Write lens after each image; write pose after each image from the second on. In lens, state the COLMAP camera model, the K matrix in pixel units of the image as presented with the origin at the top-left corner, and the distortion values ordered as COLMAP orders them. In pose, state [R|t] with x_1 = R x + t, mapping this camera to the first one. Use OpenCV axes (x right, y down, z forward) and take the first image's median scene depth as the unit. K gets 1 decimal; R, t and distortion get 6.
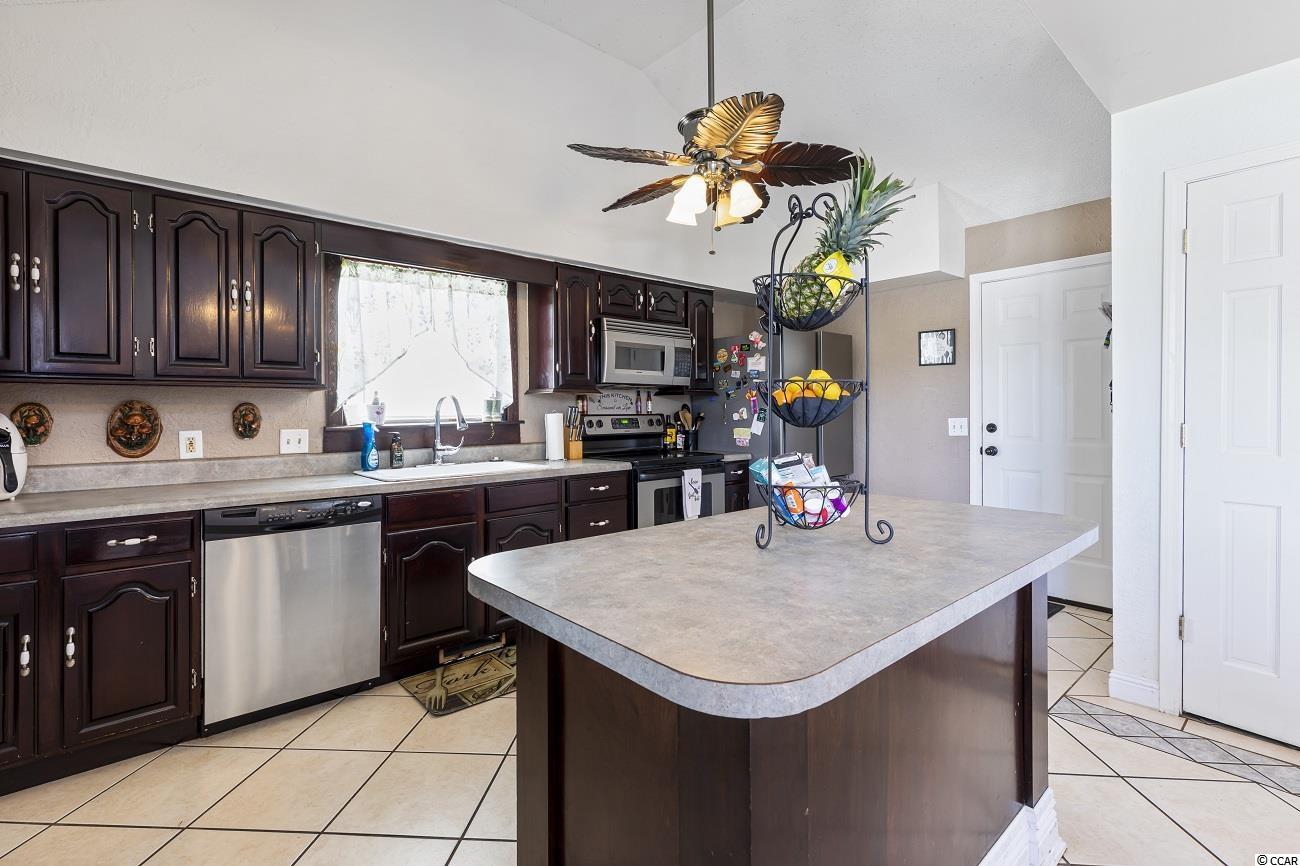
lens RADIAL K [[592.3, 0, 652.5], [0, 592.3, 409.9], [0, 0, 1]] dist [0.002057, 0.000039]
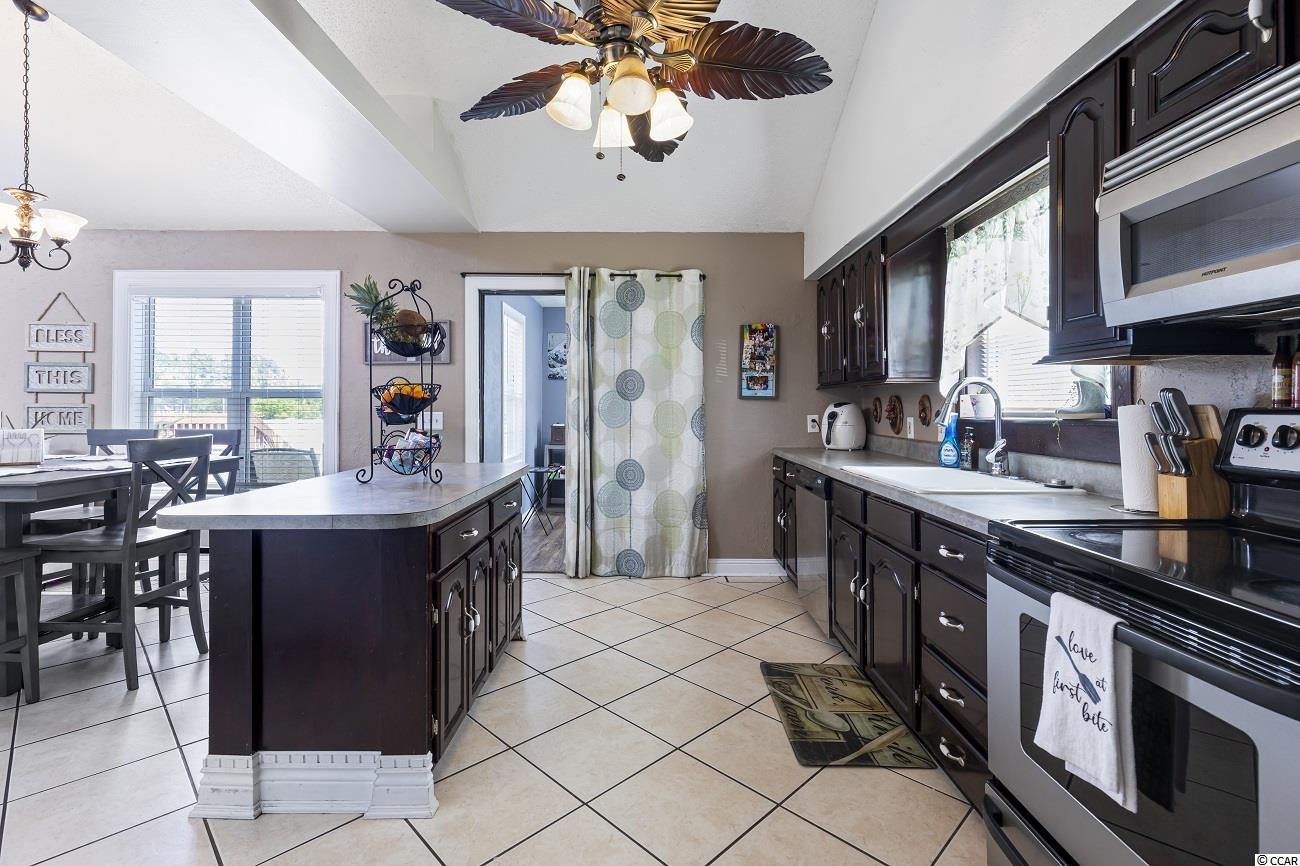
lens RADIAL K [[591.3, 0, 647.1], [0, 591.3, 403.4], [0, 0, 1]] dist [0.019362, -0.010077]
pose [[-0.666375, 0.001807, -0.745614, 0.429127], [0.006040, 0.999977, -0.002975, 0.003519], [0.745592, -0.006486, -0.666371, 1.056884]]
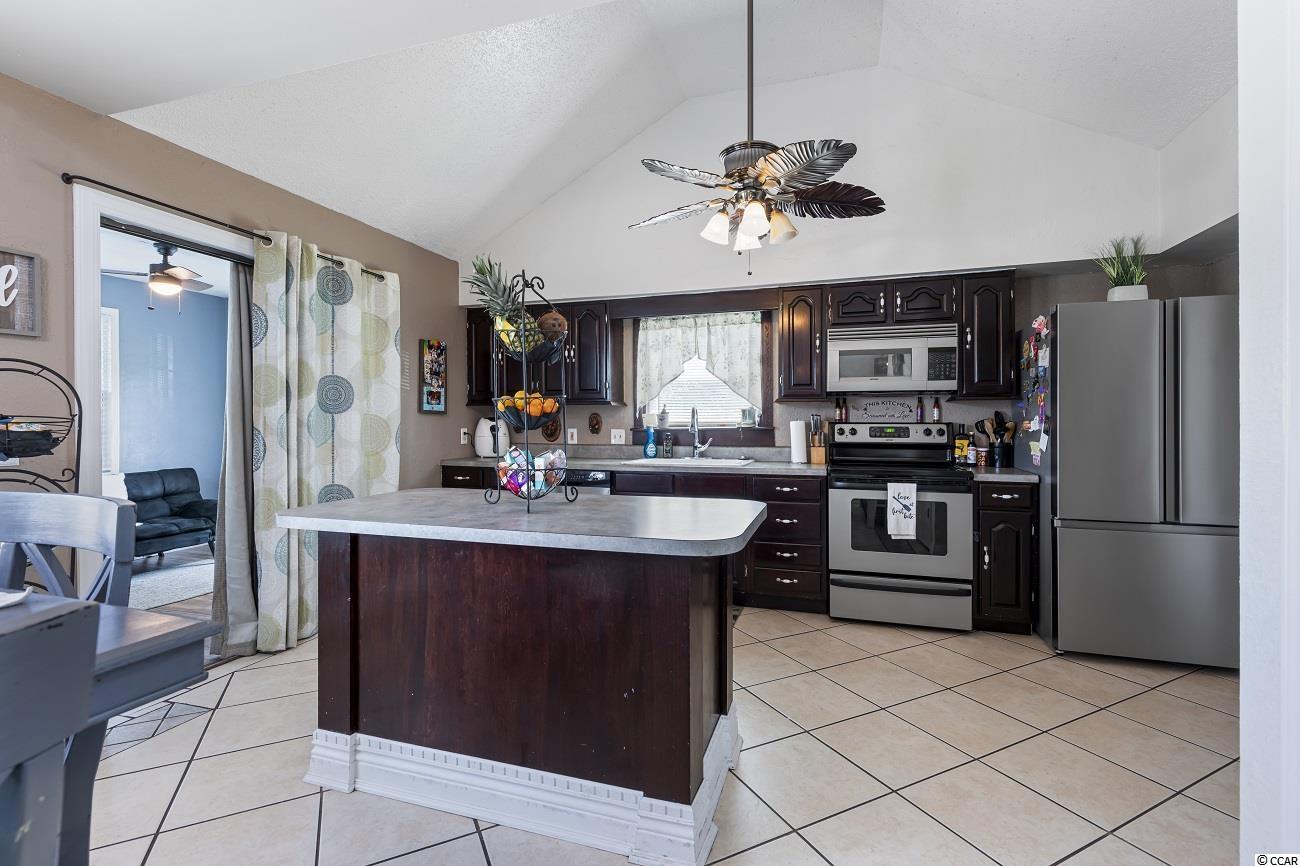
lens RADIAL K [[588.7, 0, 647.8], [0, 588.7, 415.4], [0, 0, 1]] dist [0.005232, -0.000091]
pose [[0.505620, -0.001613, -0.862755, 0.666076], [-0.002244, 0.999992, -0.003184, -0.000463], [0.862753, 0.003546, 0.505613, 0.207296]]
